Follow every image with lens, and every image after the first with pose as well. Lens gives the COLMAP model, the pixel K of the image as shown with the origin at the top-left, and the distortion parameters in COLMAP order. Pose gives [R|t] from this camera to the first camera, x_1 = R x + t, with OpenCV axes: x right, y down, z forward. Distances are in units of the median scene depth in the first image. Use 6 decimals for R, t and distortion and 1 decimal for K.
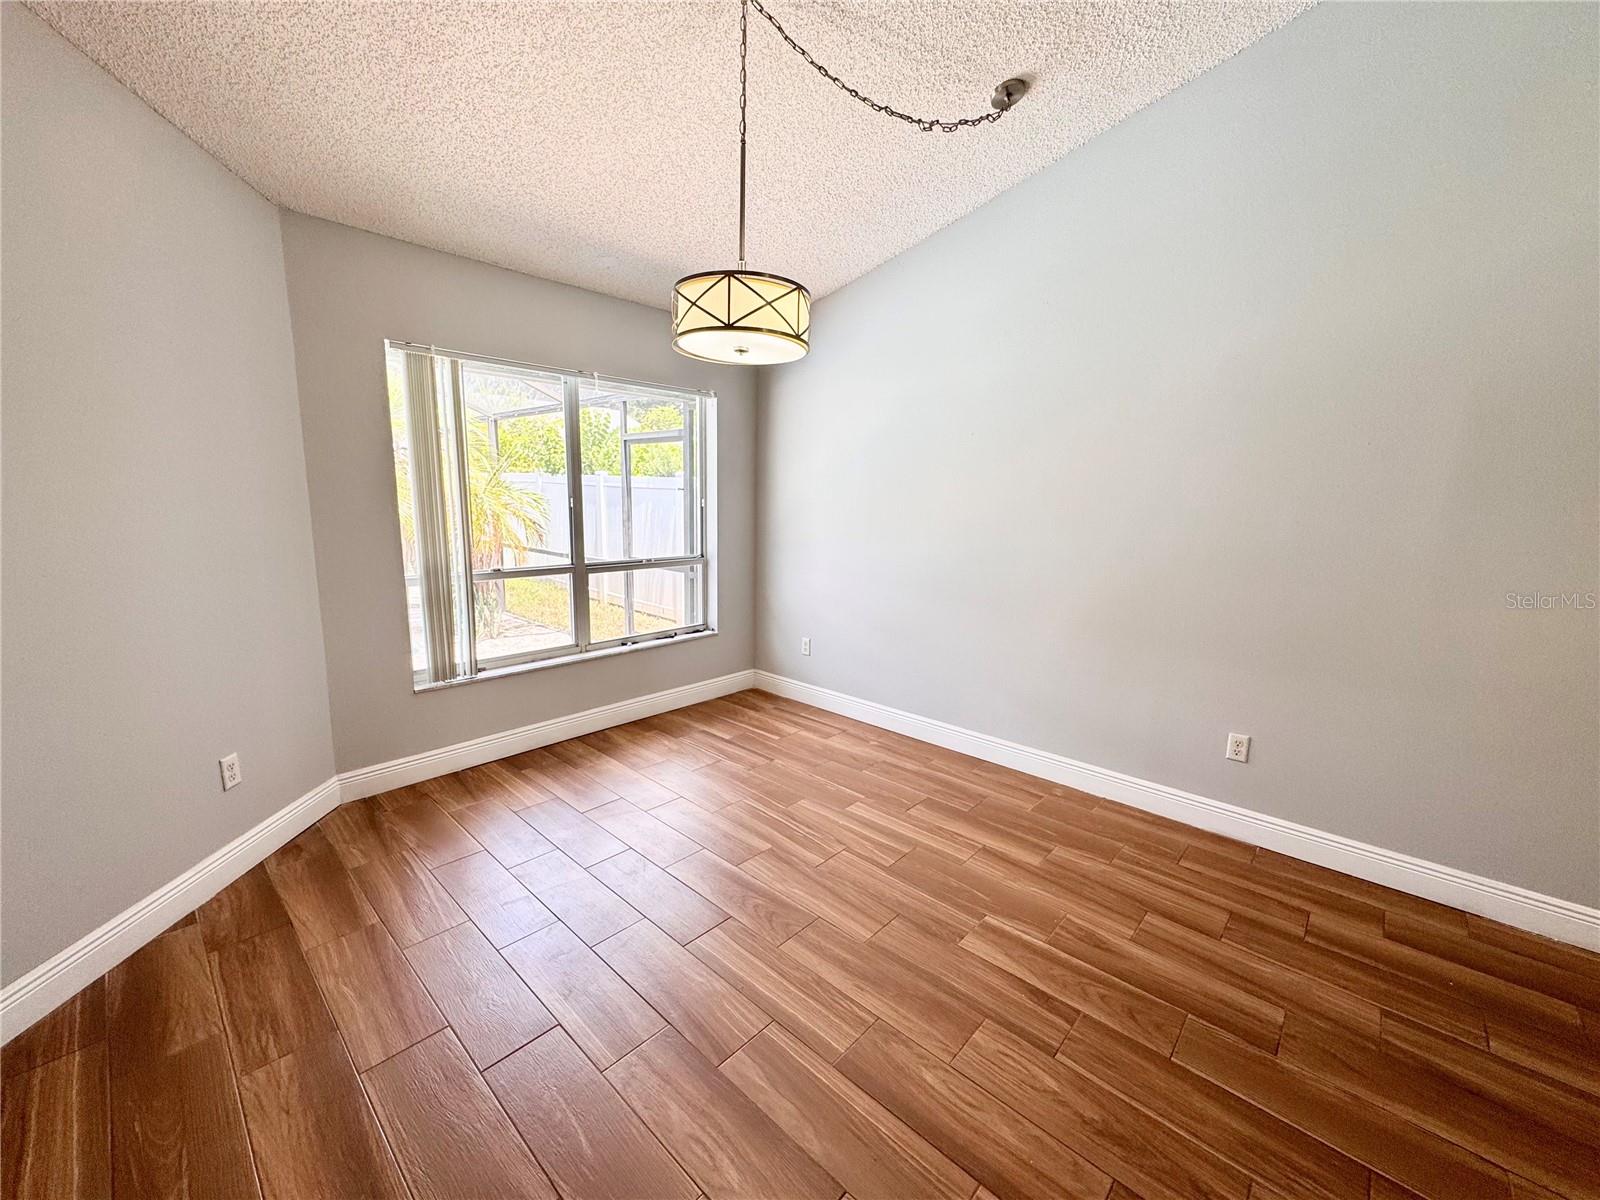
lens RADIAL K [[639.1, 0, 801.7], [0, 639.1, 596.0], [0, 0, 1]] dist [-0.004508, 0.000528]
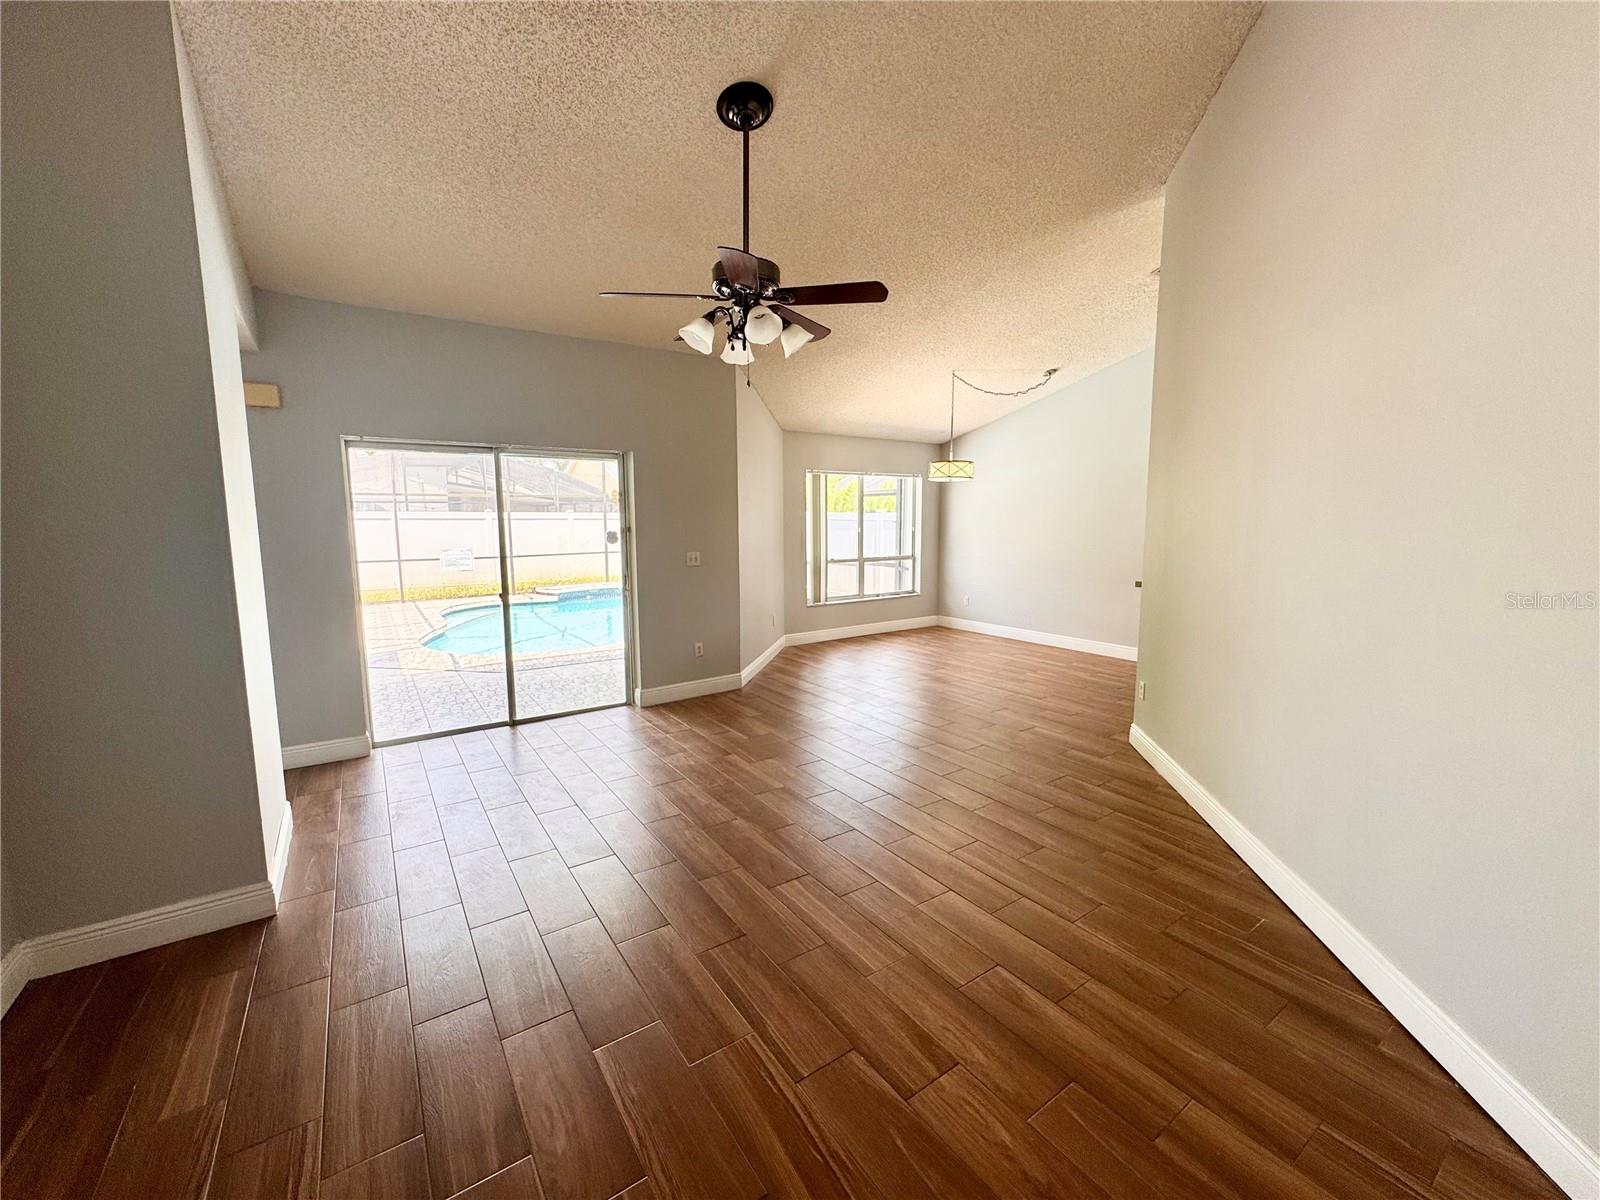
lens RADIAL K [[639.1, 0, 801.7], [0, 639.1, 596.0], [0, 0, 1]] dist [-0.004508, 0.000528]
pose [[0.975741, 0.000727, -0.218926, -0.065180], [-0.009296, 0.999230, -0.038113, 0.163260], [0.218730, 0.039224, 0.974997, -1.147580]]
